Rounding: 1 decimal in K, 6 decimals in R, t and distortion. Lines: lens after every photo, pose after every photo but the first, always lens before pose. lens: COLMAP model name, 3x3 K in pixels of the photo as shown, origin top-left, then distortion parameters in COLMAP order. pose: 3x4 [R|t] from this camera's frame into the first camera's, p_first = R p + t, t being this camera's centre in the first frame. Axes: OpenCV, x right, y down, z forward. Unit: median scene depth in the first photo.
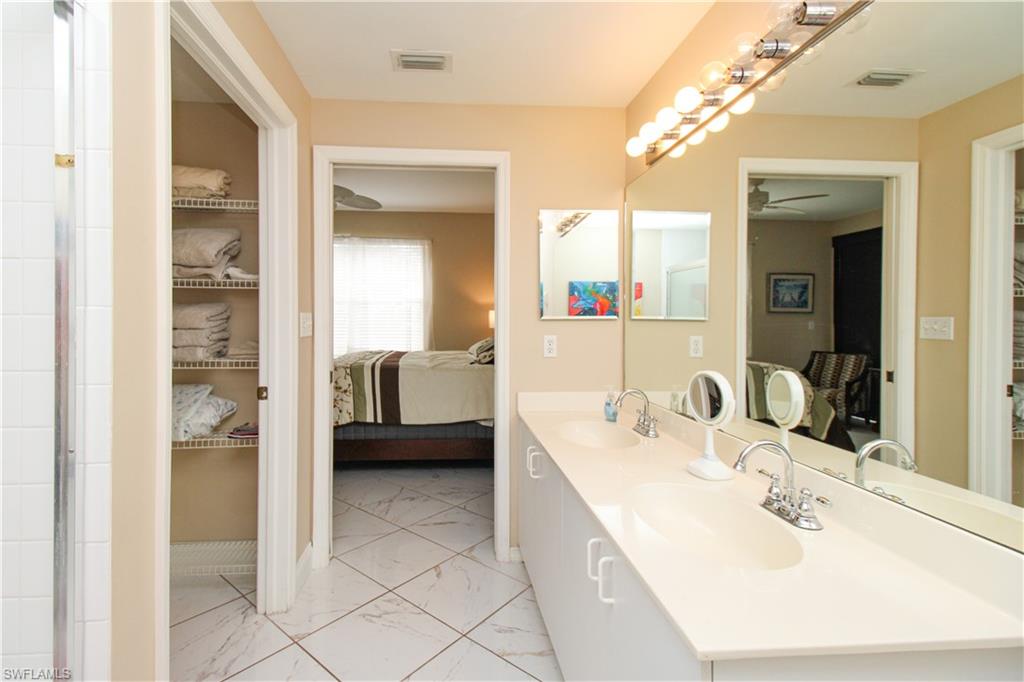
lens RADIAL K [[489.0, 0, 484.5], [0, 489.0, 323.4], [0, 0, 1]] dist [0.013742, -0.008681]
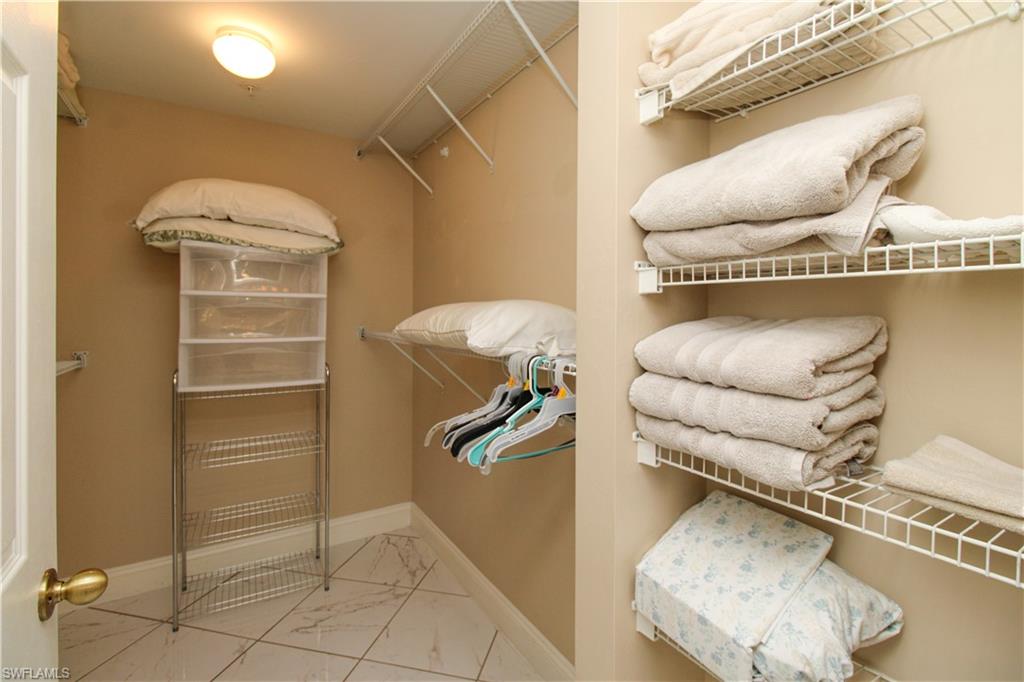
lens RADIAL K [[473.9, 0, 511.6], [0, 473.9, 322.8], [0, 0, 1]] dist [0.003862, -0.013100]
pose [[0.448471, 0.003695, -0.893790, -0.304564], [-0.007880, 0.999969, 0.000180, -0.033364], [0.893763, 0.006963, 0.448486, 0.549961]]
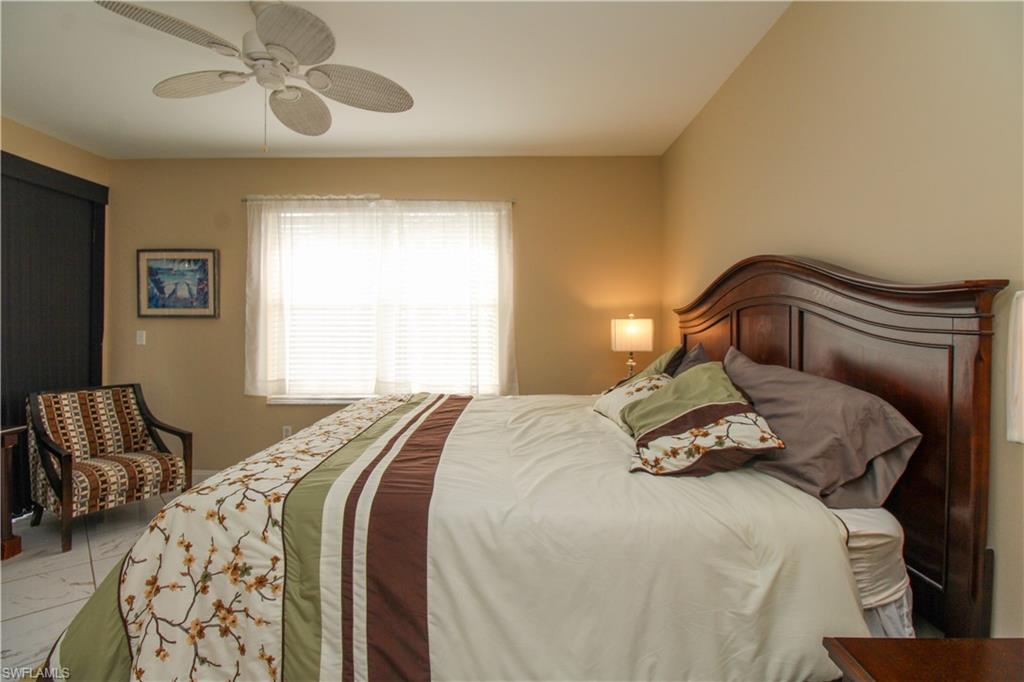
lens RADIAL K [[473.9, 0, 511.6], [0, 473.9, 322.8], [0, 0, 1]] dist [0.003862, -0.013100]
pose [[0.995653, -0.004019, -0.093053, -0.139467], [0.002827, 0.999912, -0.012932, -0.038030], [0.093097, 0.012613, 0.995577, 1.064085]]
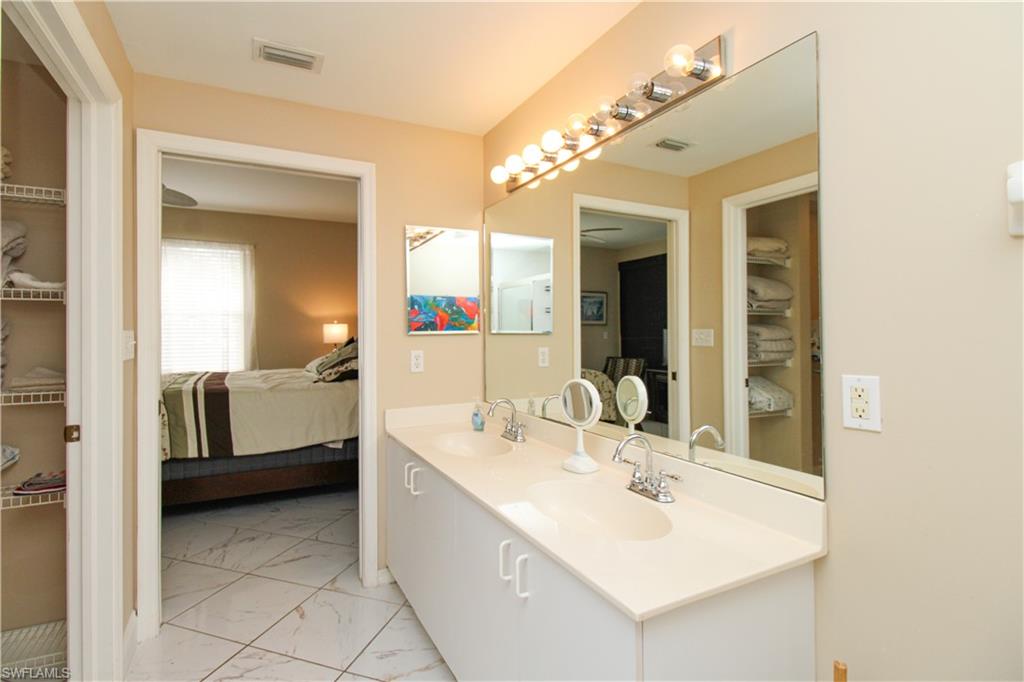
lens RADIAL K [[489.0, 0, 508.4], [0, 489.0, 328.3], [0, 0, 1]] dist [0.003179, -0.014509]
pose [[0.918030, -0.006538, 0.396458, -0.093097], [0.012526, 0.999843, -0.012515, -0.006468], [-0.396314, 0.016455, 0.917968, 0.003836]]
